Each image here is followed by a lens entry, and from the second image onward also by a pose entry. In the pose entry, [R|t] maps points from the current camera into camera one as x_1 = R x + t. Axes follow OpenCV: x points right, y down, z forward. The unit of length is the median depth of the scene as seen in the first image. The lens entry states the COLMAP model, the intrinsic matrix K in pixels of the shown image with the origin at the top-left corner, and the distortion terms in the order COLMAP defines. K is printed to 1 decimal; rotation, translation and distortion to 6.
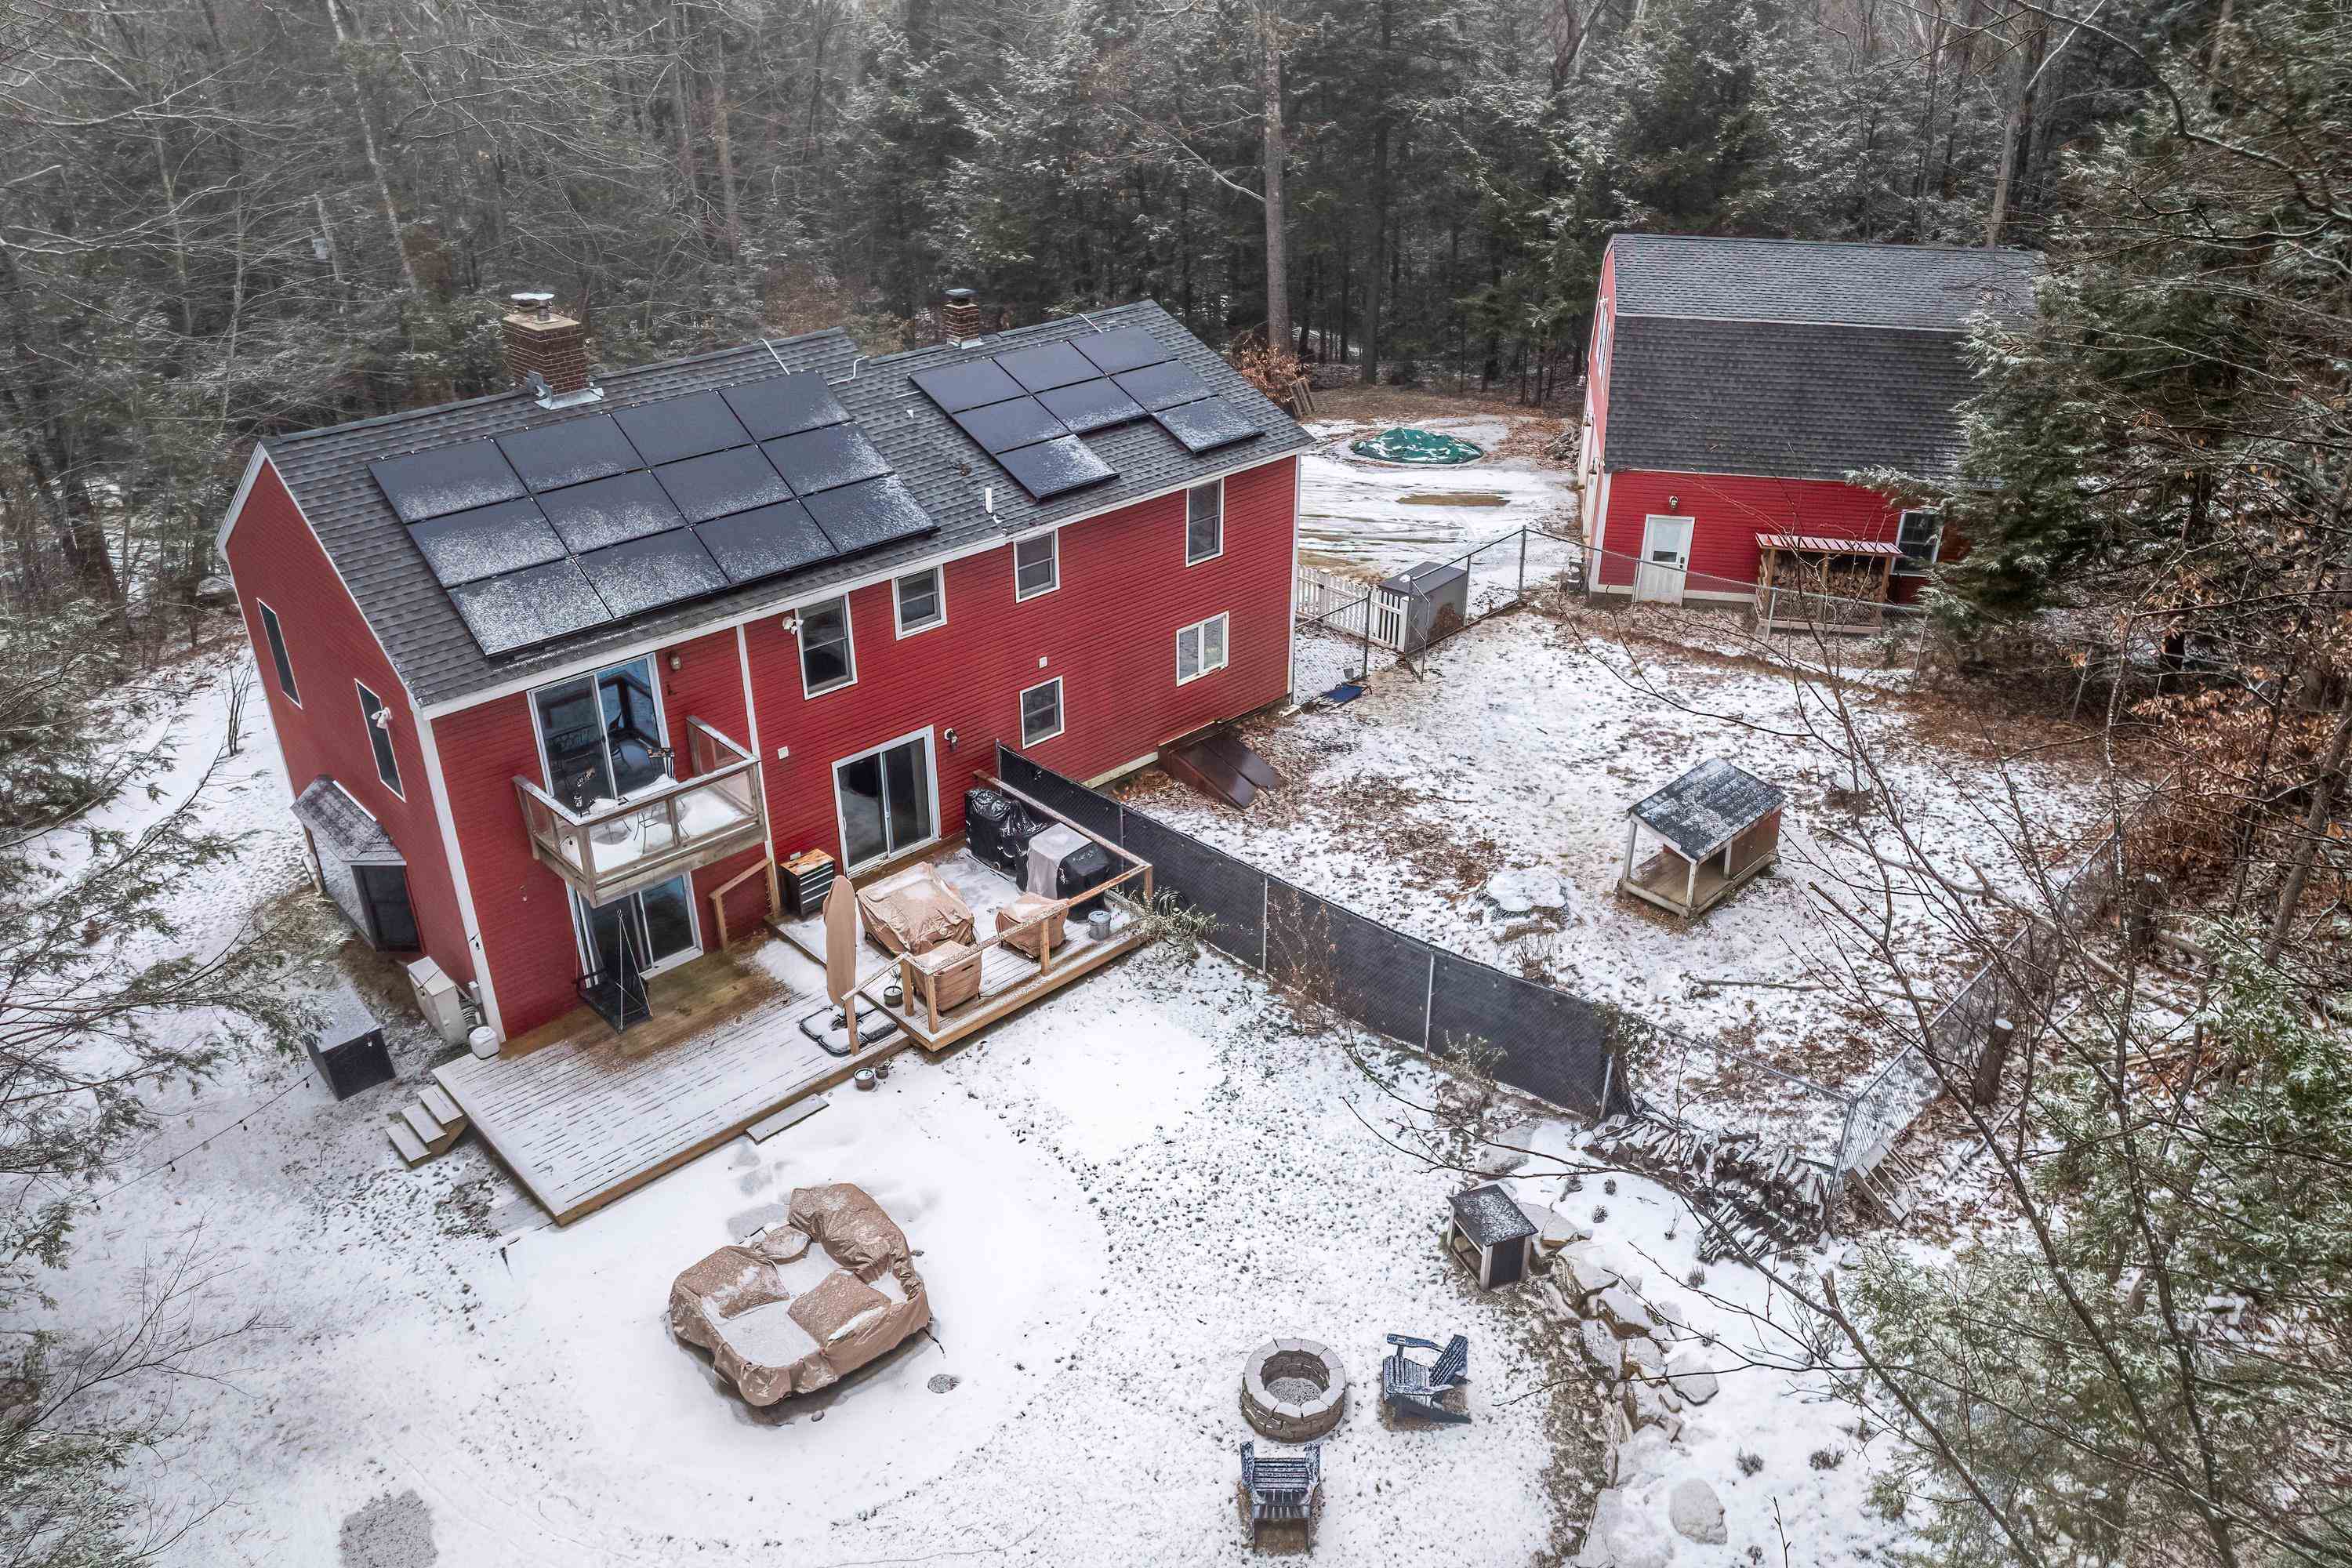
lens RADIAL K [[1686.6, 0, 1176.0], [0, 1686.6, 784.0], [0, 0, 1]] dist [-0.018111, 0.002188]
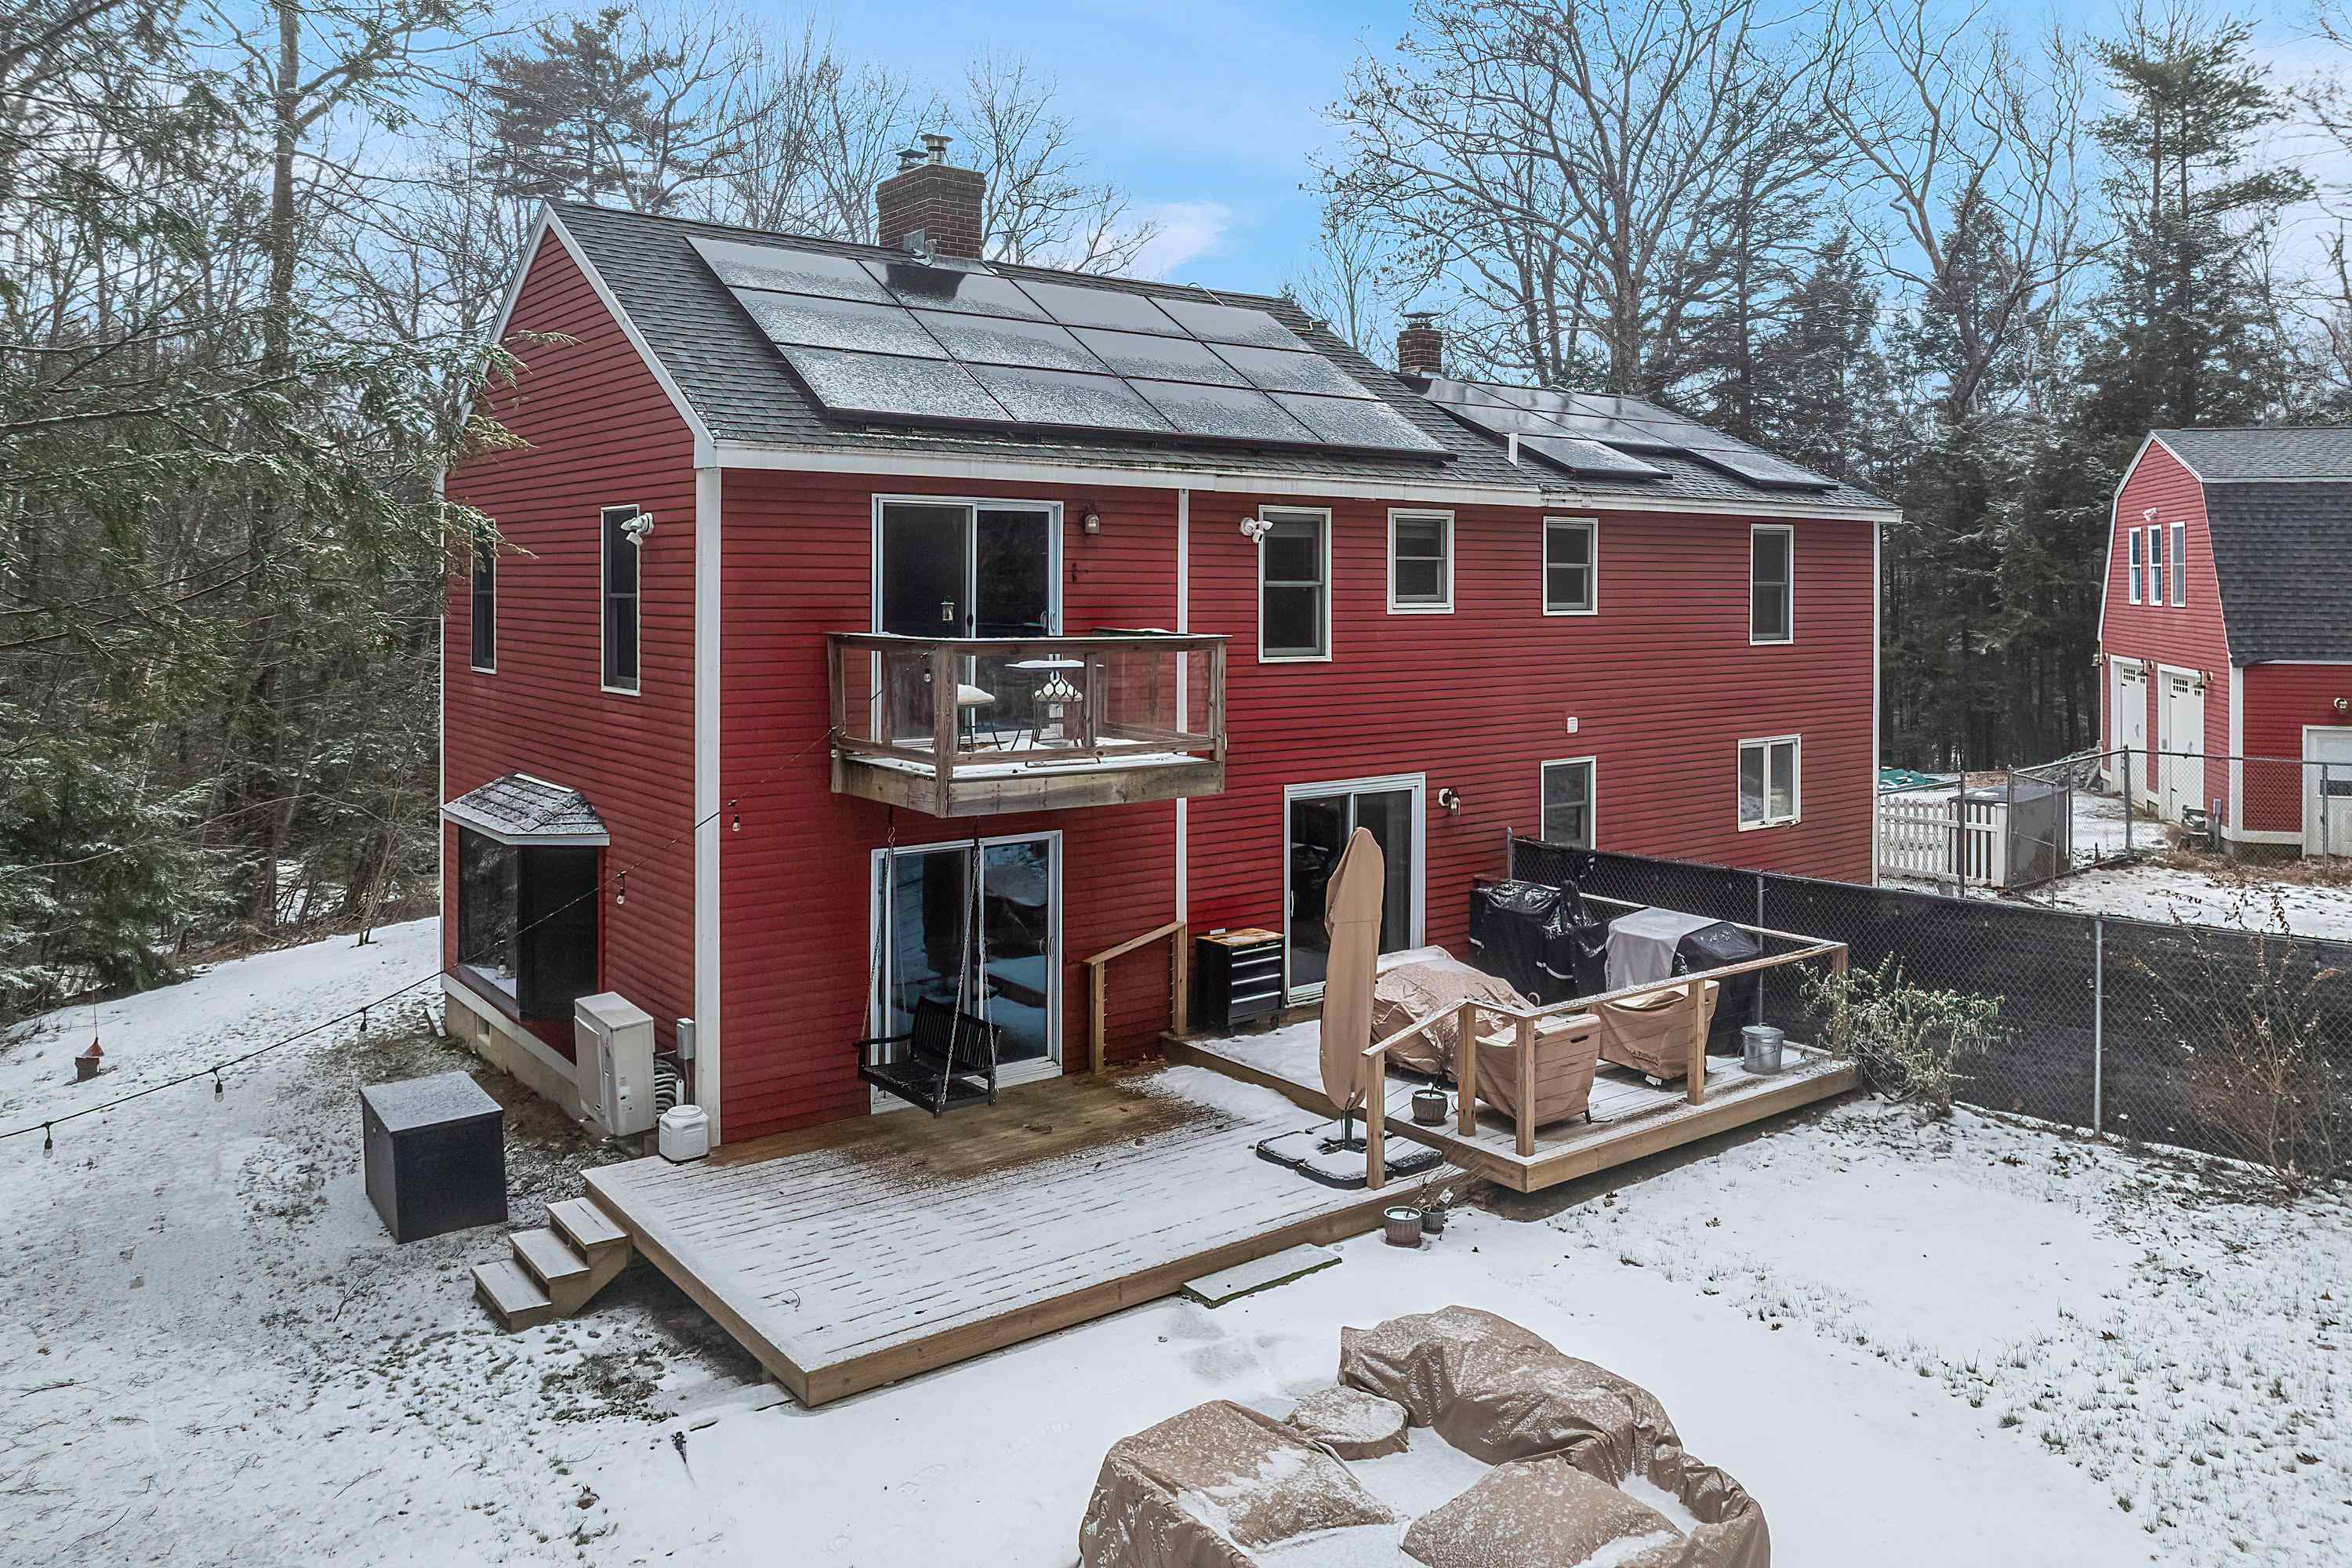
lens RADIAL K [[1723.2, 0, 1172.6], [0, 1723.2, 567.1], [0, 0, 1]] dist [-0.025802, 0.013129]
pose [[0.994039, 0.002413, -0.109002, -0.195747], [-0.054825, 0.875226, -0.480597, 0.250400], [0.094242, 0.483708, 0.870141, 0.447456]]
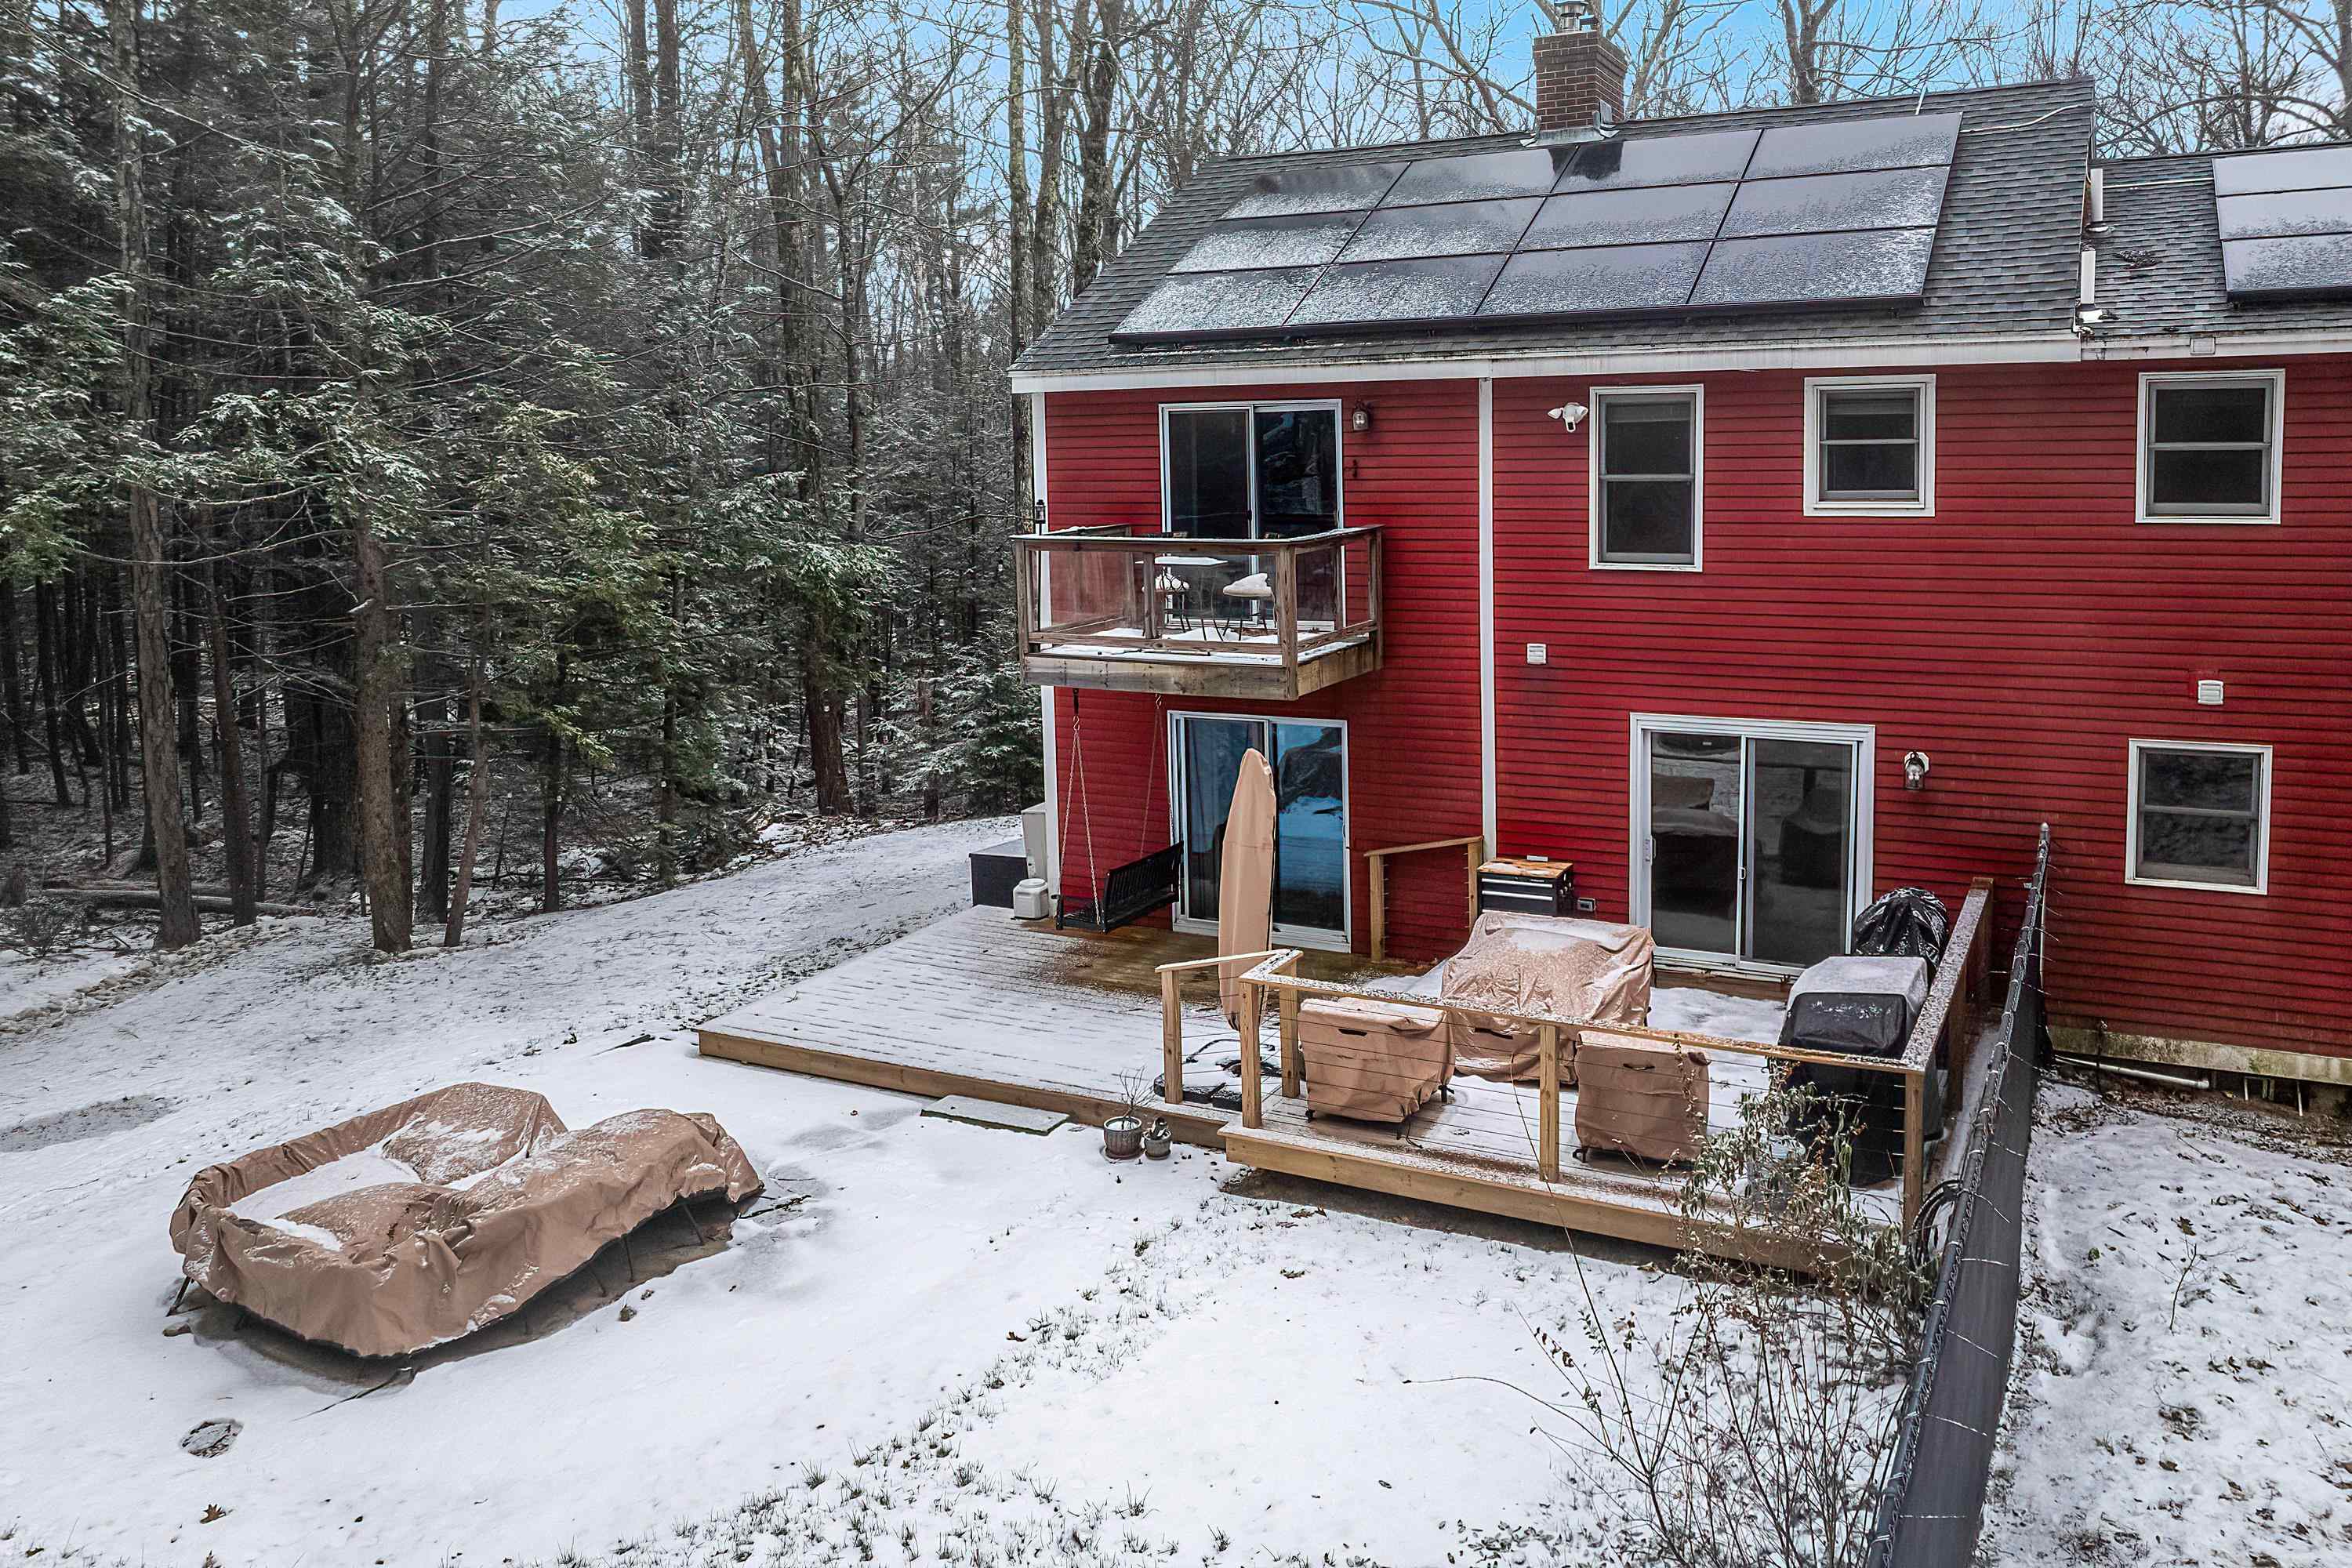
lens RADIAL K [[1705.5, 0, 1304.8], [0, 1705.5, 590.5], [0, 0, 1]] dist [-0.028842, -0.001434]
pose [[0.341417, 0.081928, -0.936334, 0.294310], [-0.427976, 0.900482, -0.077263, 0.043682], [0.836822, 0.427107, 0.342503, 0.788827]]
